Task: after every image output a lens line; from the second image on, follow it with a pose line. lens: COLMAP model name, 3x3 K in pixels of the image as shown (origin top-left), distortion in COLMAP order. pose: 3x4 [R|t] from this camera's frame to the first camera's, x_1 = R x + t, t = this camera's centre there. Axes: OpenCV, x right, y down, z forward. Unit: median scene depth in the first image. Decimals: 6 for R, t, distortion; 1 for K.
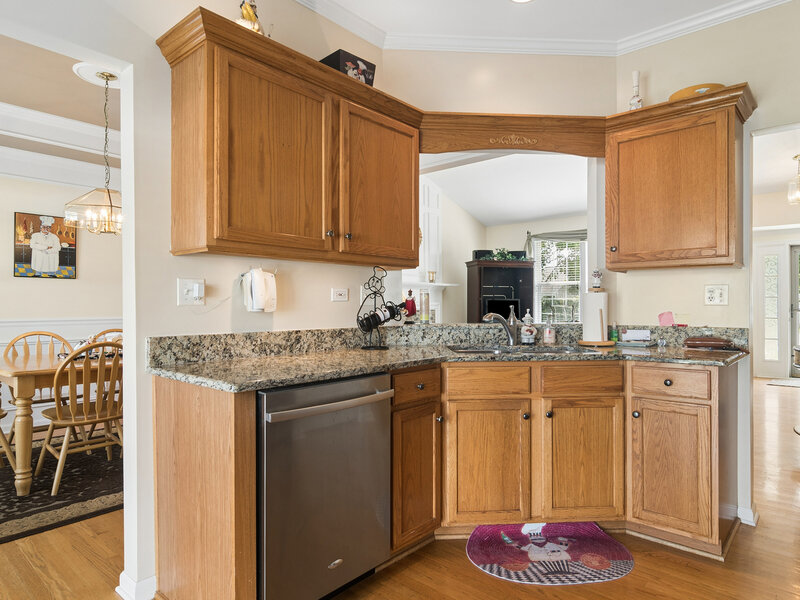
lens RADIAL K [[483.6, 0, 389.9], [0, 483.6, 298.0], [0, 0, 1]] dist [-0.019426, 0.014647]
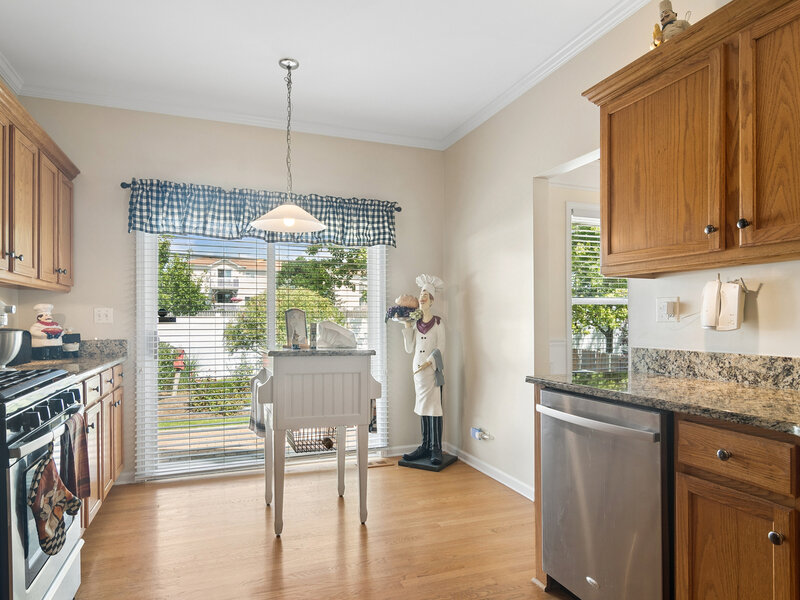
lens RADIAL K [[483.6, 0, 389.9], [0, 483.6, 298.0], [0, 0, 1]] dist [-0.019426, 0.014647]
pose [[-0.453385, -0.042026, -0.890323, 0.775345], [0.010378, 0.998571, -0.052421, 0.011411], [0.891254, -0.033007, -0.452301, 0.867139]]
